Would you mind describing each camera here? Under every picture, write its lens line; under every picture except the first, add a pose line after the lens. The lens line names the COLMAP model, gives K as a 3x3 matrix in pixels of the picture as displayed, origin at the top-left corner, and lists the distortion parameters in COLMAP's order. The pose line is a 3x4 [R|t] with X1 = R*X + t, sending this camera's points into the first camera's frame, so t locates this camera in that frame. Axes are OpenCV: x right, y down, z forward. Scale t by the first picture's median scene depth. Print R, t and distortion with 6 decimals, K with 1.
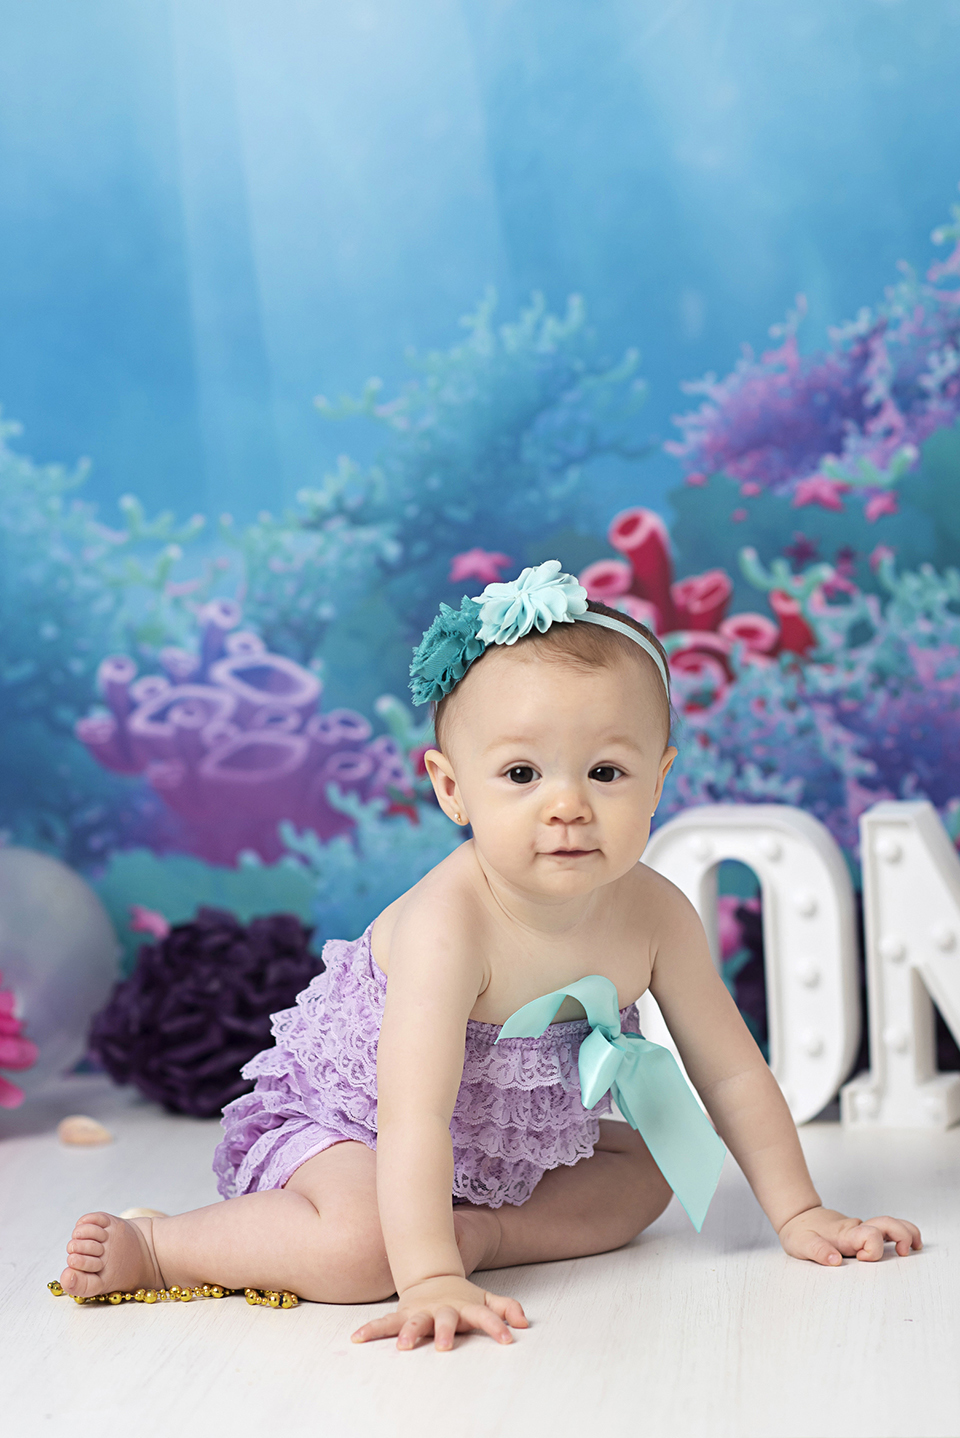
lens RADIAL K [[3541.6, 0, 531.7], [0, 3541.6, 603.5], [0, 0, 1]] dist [-0.006546, 0.000000]
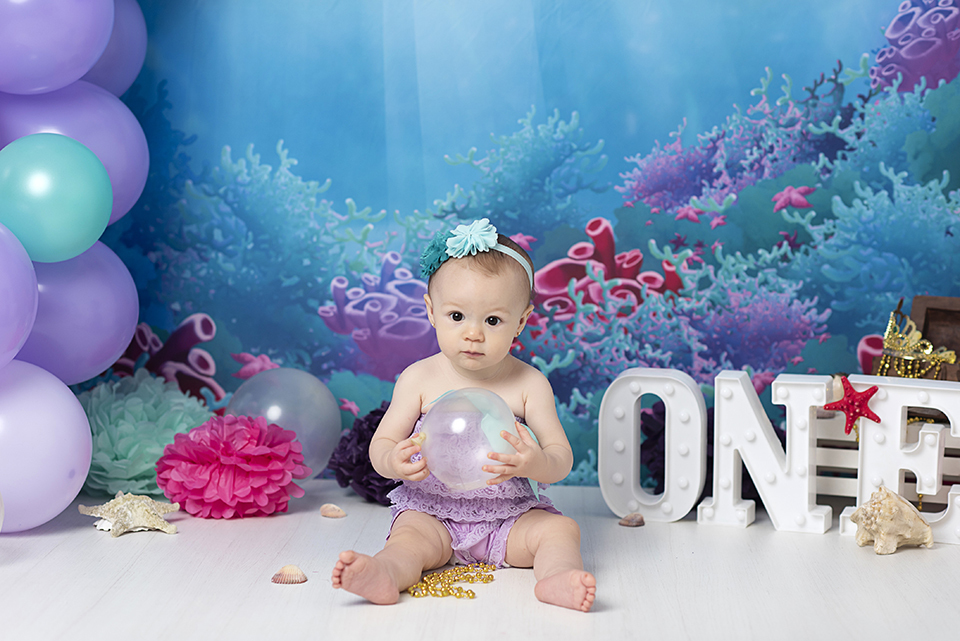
lens RADIAL K [[2261.8, 0, 451.7], [0, 2261.8, 343.8], [0, 0, 1]] dist [-0.030547, 0.000000]
pose [[0.997929, 0.043165, 0.047696, -0.115196], [-0.046692, 0.996054, 0.075479, -0.048409], [-0.044249, -0.077549, 0.996006, -0.310095]]
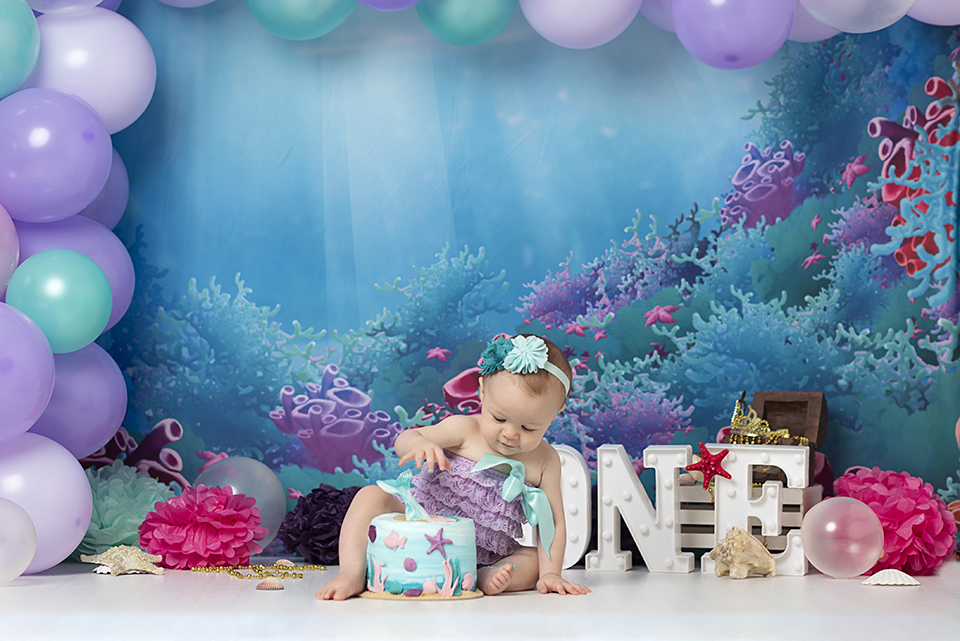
lens RADIAL K [[2364.3, 0, 505.6], [0, 2364.3, 353.5], [0, 0, 1]] dist [-0.006546, 0.000000]
pose [[0.993045, 0.040177, 0.110668, -0.151903], [-0.034929, 0.998190, -0.048954, 0.069129], [-0.112434, 0.044748, 0.992651, -0.653107]]
